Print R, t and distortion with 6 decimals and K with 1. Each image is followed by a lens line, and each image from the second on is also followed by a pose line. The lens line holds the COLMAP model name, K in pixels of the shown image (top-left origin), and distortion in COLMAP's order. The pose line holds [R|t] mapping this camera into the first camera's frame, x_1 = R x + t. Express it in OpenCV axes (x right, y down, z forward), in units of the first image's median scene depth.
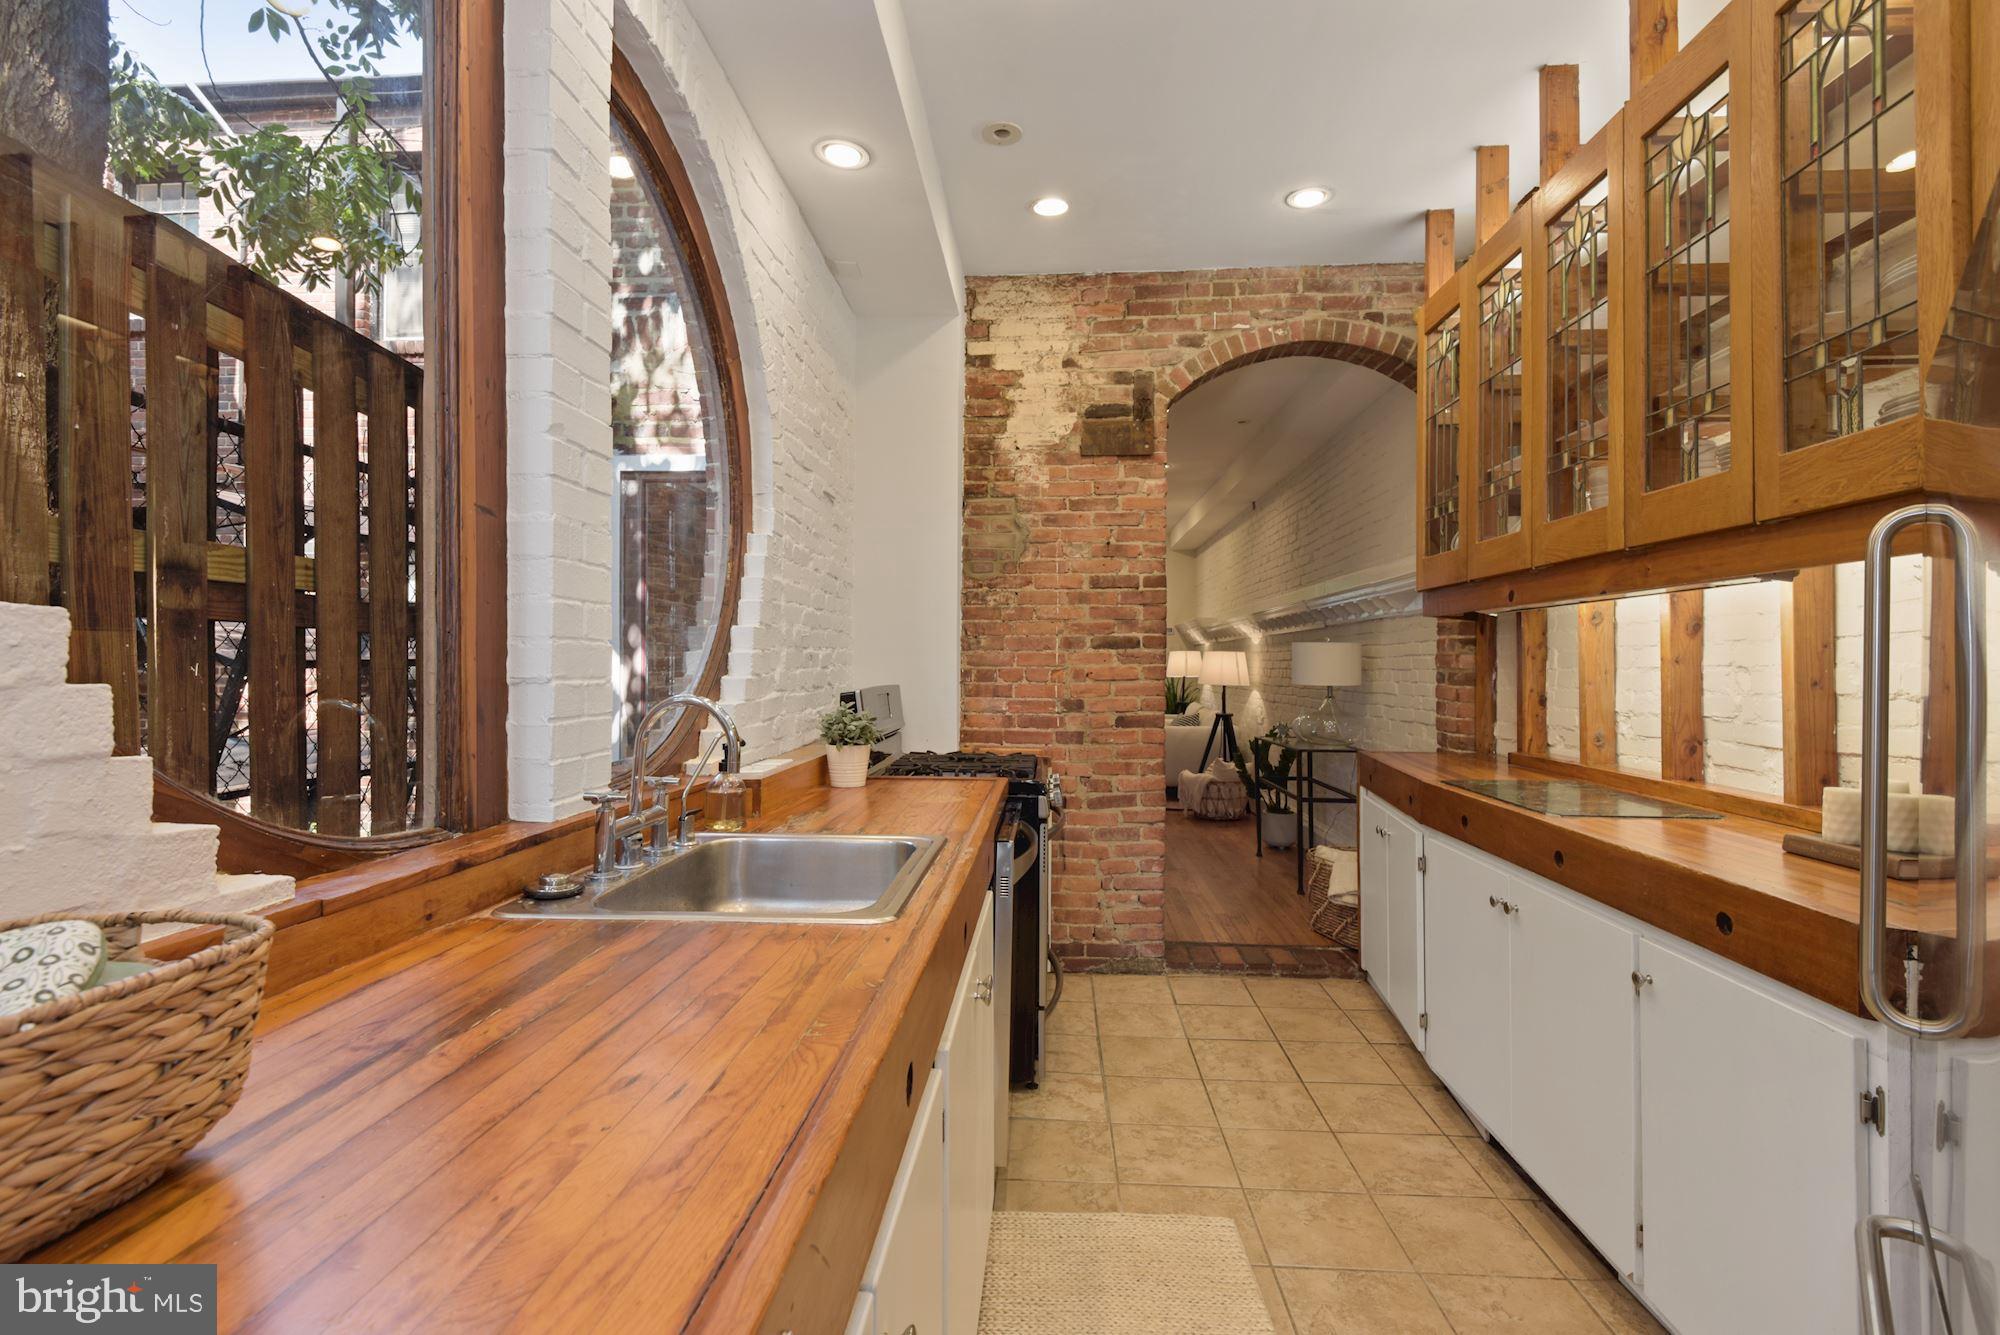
lens RADIAL K [[910.9, 0, 987.3], [0, 910.9, 662.4], [0, 0, 1]] dist [0.034458, -0.023071]
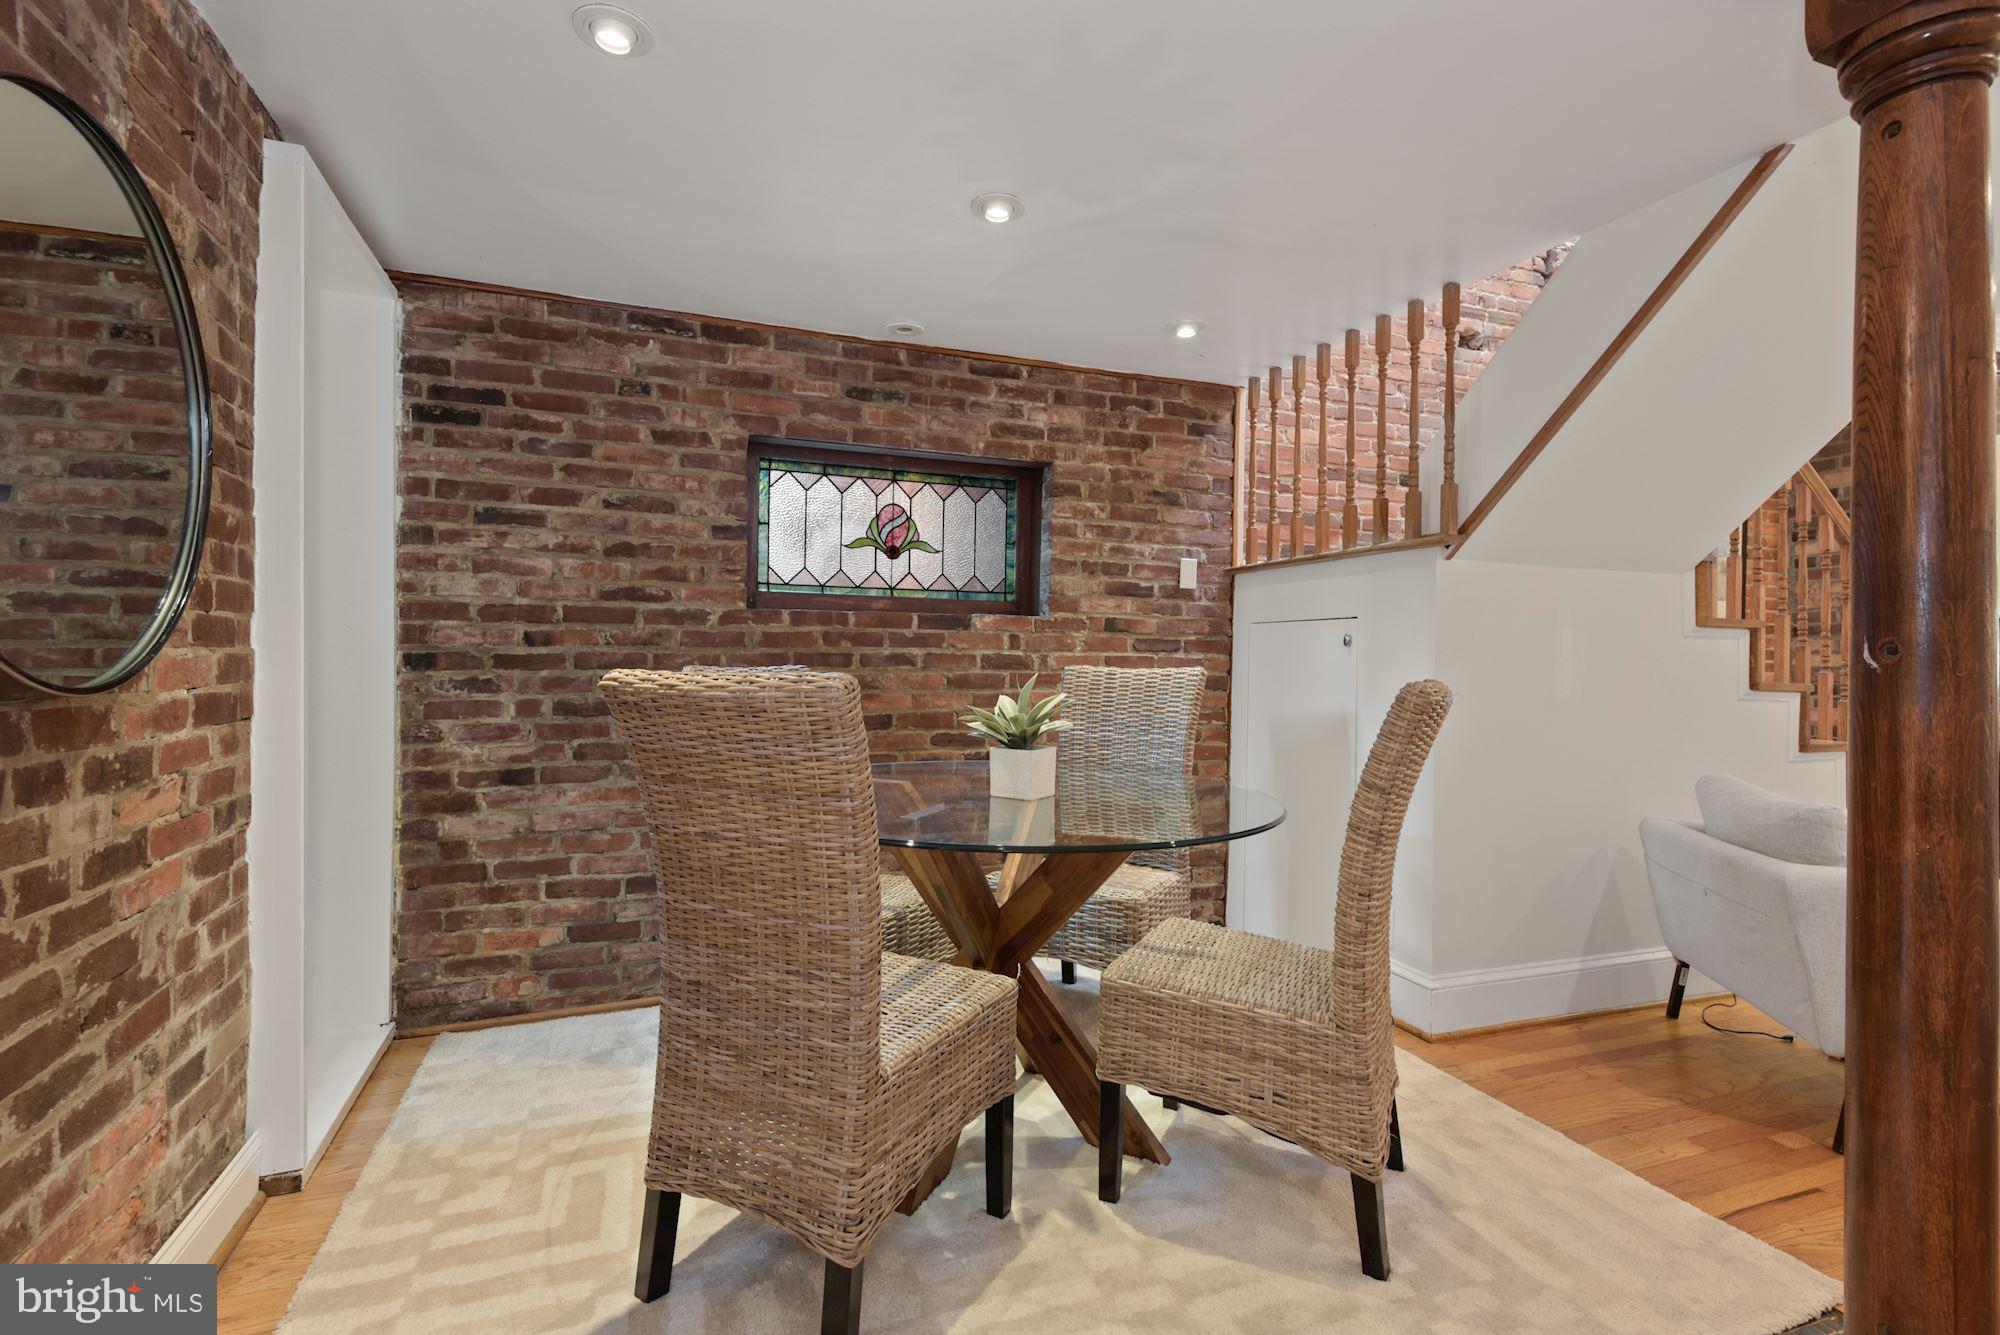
lens RADIAL K [[910.9, 0, 987.3], [0, 910.9, 662.4], [0, 0, 1]] dist [0.034458, -0.023071]
pose [[0.424203, 0.004716, -0.905555, 0.209096], [-0.008928, 0.999960, 0.001026, 0.019466], [0.905523, 0.007650, 0.424228, 0.646365]]
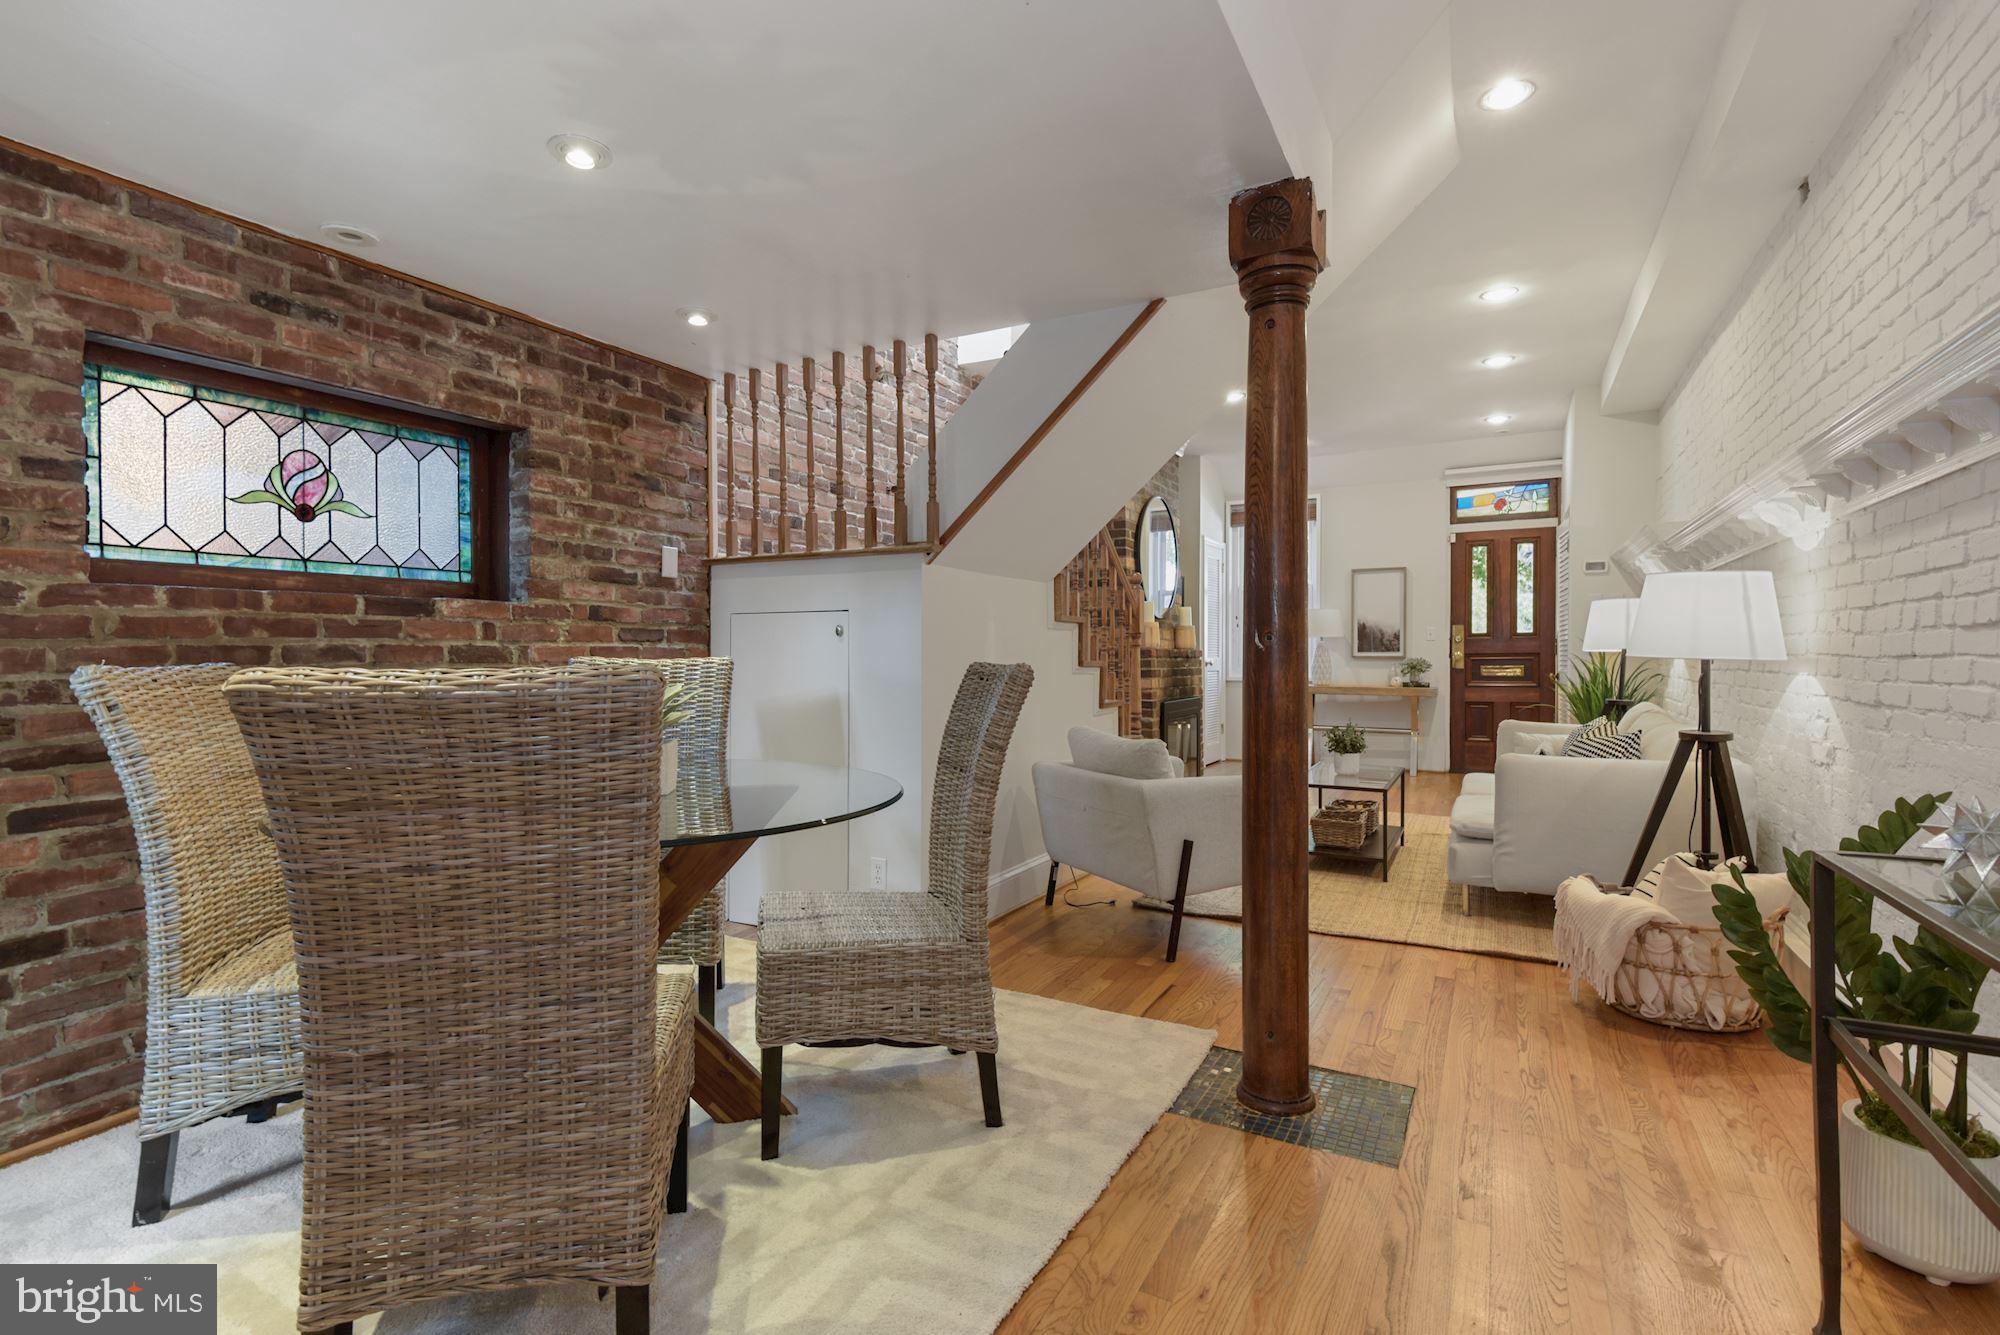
lens RADIAL K [[924.3, 0, 1004.4], [0, 924.3, 680.5], [0, 0, 1]] dist [0.022445, -0.017206]
pose [[0.918192, 0.006295, -0.396086, 0.148962], [0.006148, 0.999527, 0.030137, 0.020346], [0.396088, -0.030107, 0.917719, 0.539490]]
